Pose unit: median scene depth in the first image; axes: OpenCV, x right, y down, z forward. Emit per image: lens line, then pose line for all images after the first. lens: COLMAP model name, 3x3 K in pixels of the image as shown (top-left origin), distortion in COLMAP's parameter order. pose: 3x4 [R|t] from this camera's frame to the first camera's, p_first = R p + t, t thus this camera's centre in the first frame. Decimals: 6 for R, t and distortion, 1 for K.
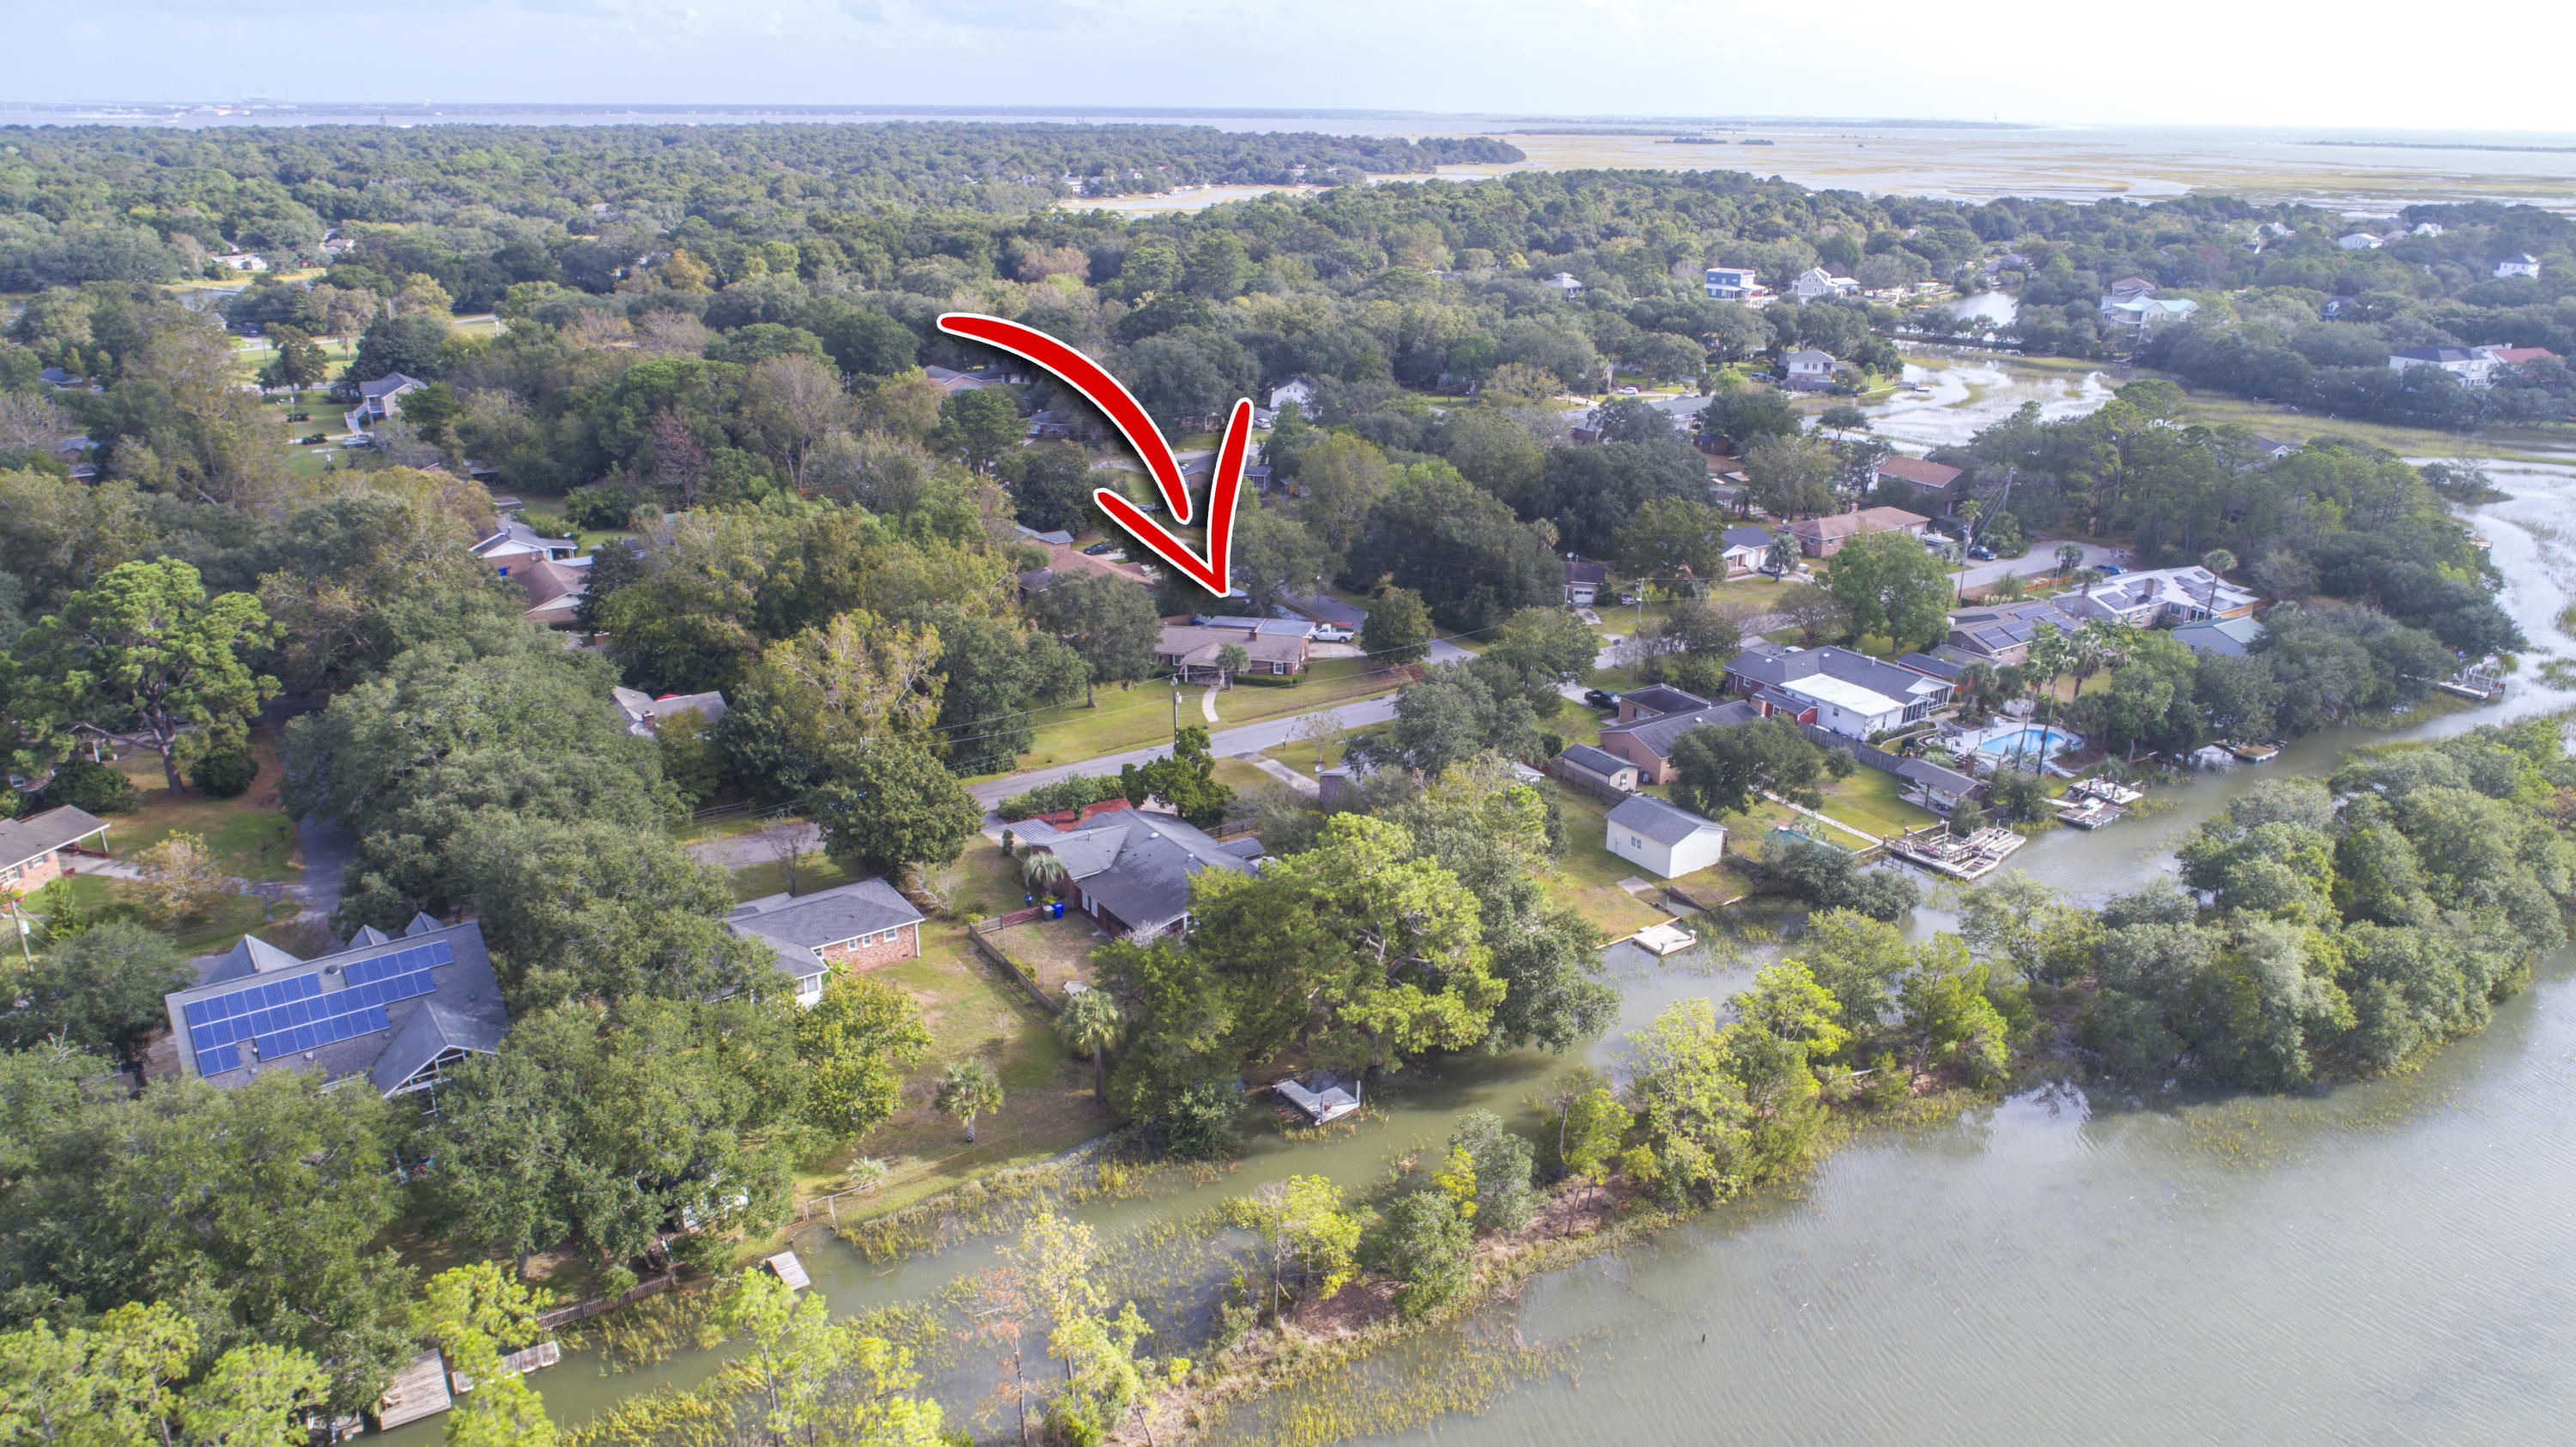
lens RADIAL K [[1765.8, 0, 1288.0], [0, 1765.8, 723.5], [0, 0, 1]] dist [-0.001332, 0.005301]
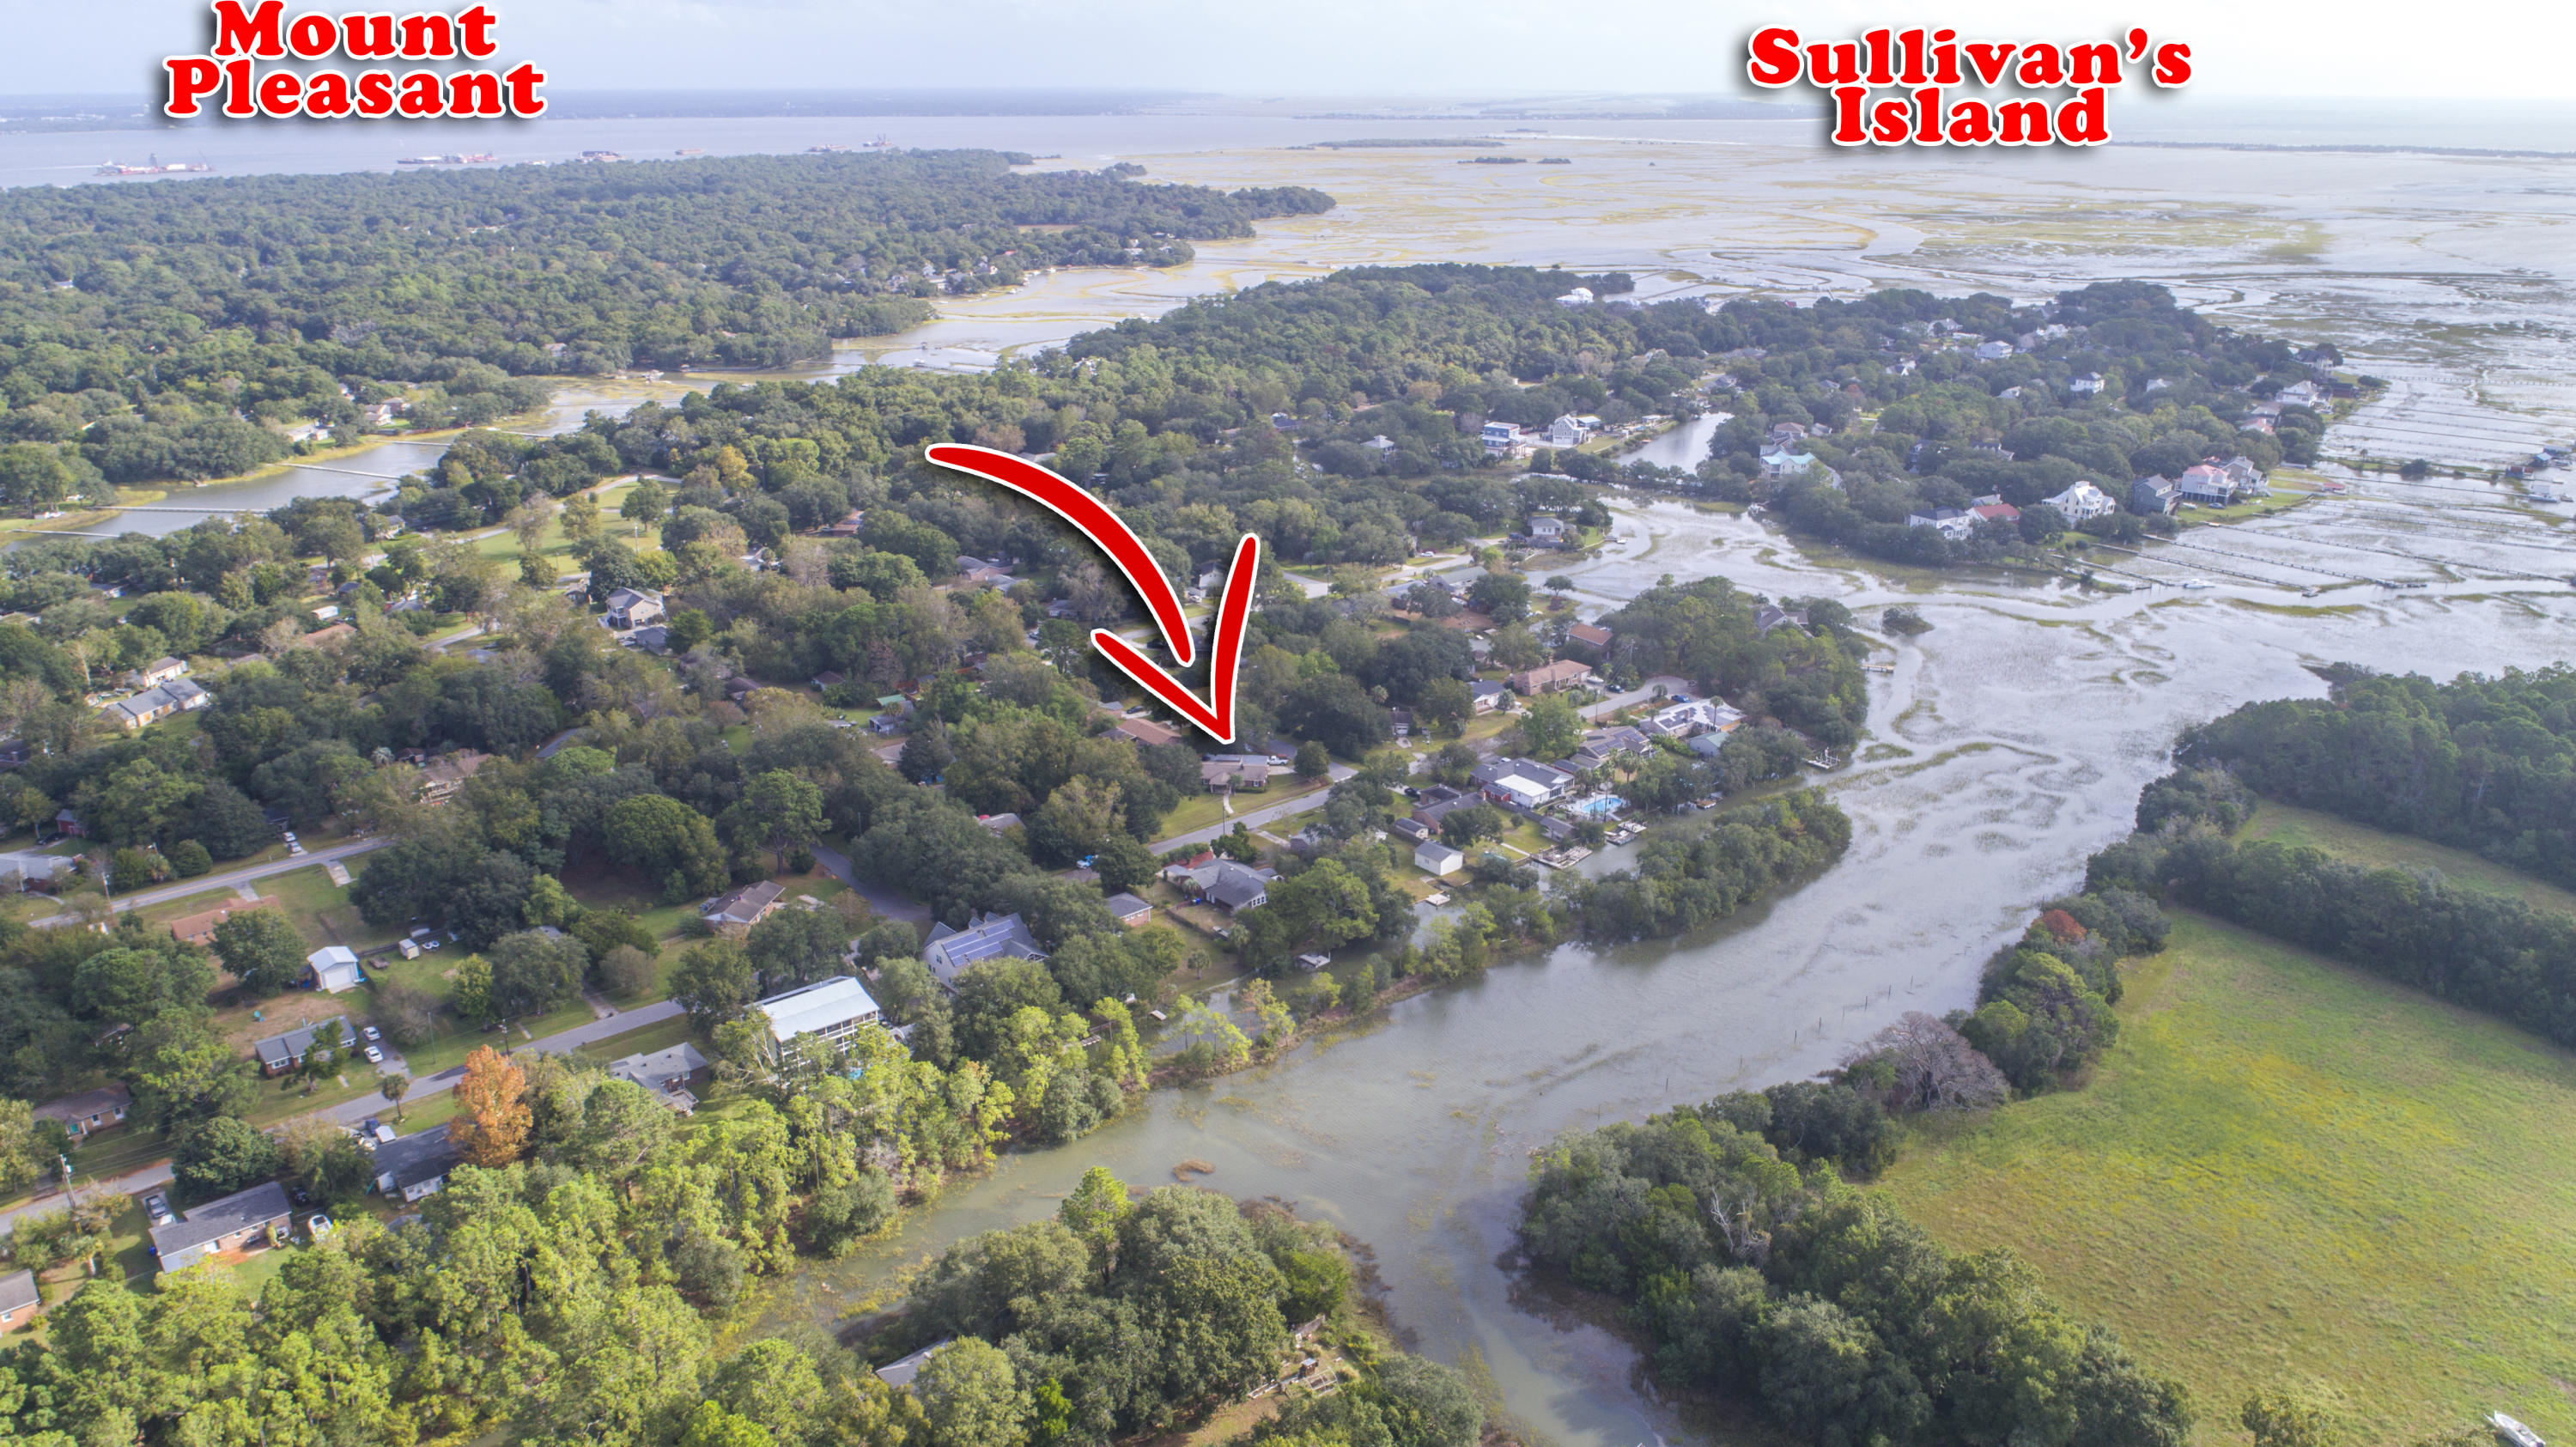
lens RADIAL K [[1765.8, 0, 1288.0], [0, 1765.8, 723.5], [0, 0, 1]] dist [-0.001332, 0.005301]
pose [[0.994544, -0.045535, 0.093851, -0.176606], [0.046275, 0.998912, -0.005723, -0.097237], [-0.093489, 0.010035, 0.995570, -1.167990]]
